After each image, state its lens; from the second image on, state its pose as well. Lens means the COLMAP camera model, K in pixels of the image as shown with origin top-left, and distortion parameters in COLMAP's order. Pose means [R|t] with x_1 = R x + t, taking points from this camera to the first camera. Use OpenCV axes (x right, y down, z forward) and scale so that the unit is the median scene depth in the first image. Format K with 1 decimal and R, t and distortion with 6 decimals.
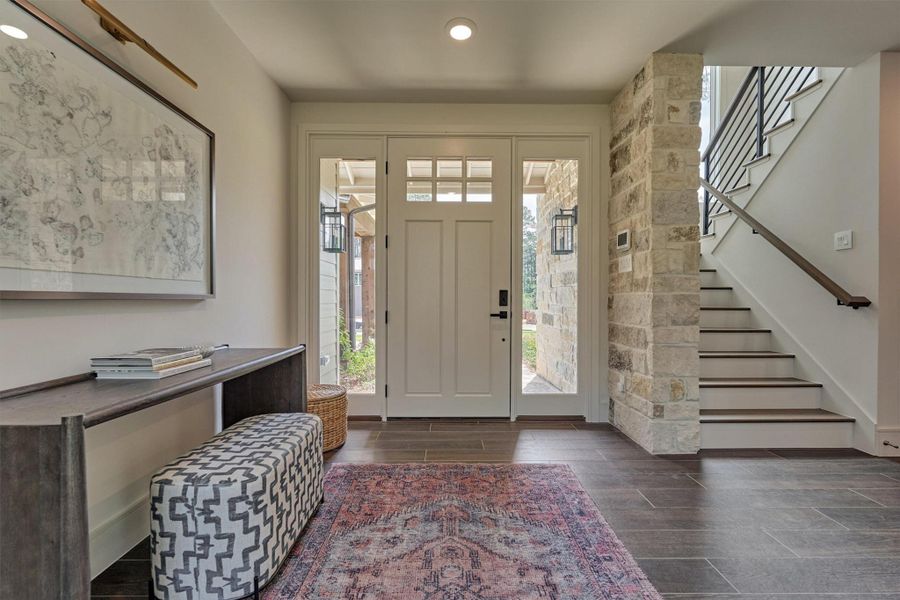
lens RADIAL K [[404.1, 0, 450.6], [0, 404.1, 302.2], [0, 0, 1]] dist [-0.002510, 0.000017]
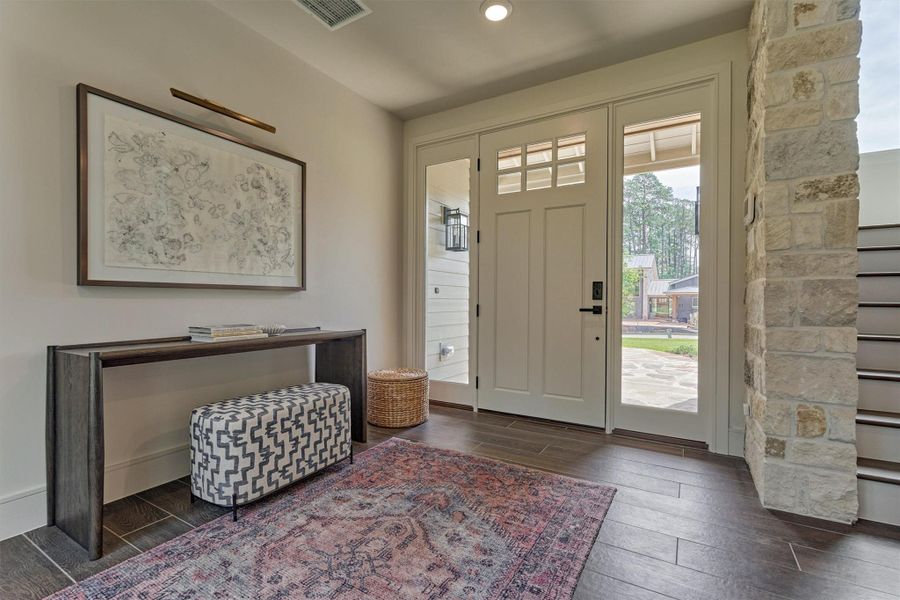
lens RADIAL K [[404.1, 0, 450.6], [0, 404.1, 302.2], [0, 0, 1]] dist [-0.002510, 0.000017]
pose [[0.855087, 0.004410, -0.518466, 0.397930], [-0.006112, 0.999980, -0.001576, 0.022856], [0.518449, 0.004516, 0.855097, 0.112267]]
